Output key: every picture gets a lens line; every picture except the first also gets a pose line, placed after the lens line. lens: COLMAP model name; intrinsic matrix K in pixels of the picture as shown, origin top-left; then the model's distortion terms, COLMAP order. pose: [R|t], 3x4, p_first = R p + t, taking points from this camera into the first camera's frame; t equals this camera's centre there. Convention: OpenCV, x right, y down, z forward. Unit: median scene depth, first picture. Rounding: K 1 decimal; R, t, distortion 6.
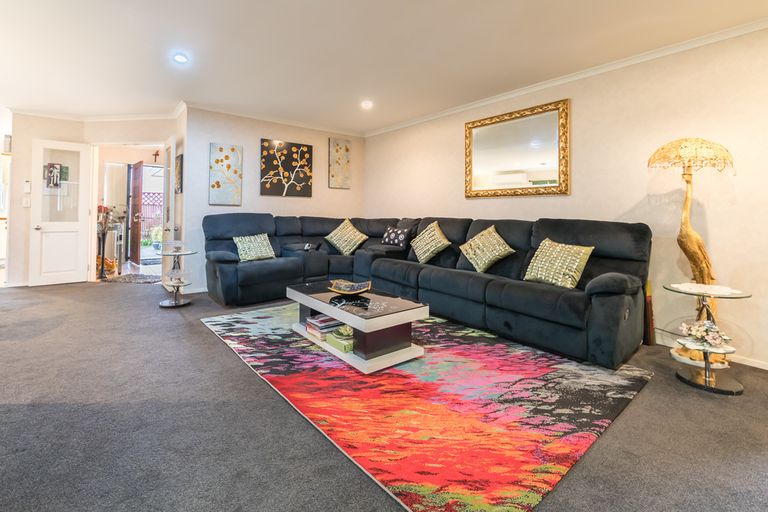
lens RADIAL K [[333.9, 0, 356.0], [0, 333.9, 208.6], [0, 0, 1]] dist [-0.027635, -0.000233]
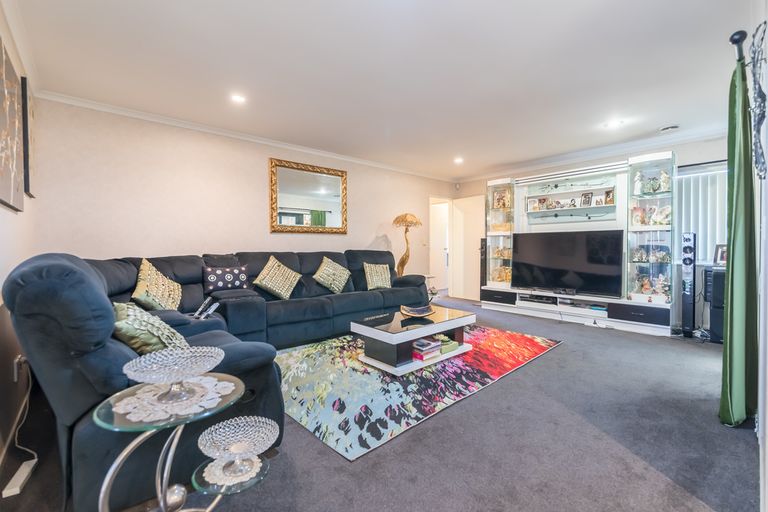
lens RADIAL K [[333.9, 0, 384.0], [0, 333.9, 254.1], [0, 0, 1]] dist [-0.027635, -0.000233]
pose [[-0.067509, -0.024544, 0.997417, -0.873409], [-0.005436, 0.999692, 0.024232, 0.009164], [-0.997704, -0.003786, -0.067621, 0.891115]]
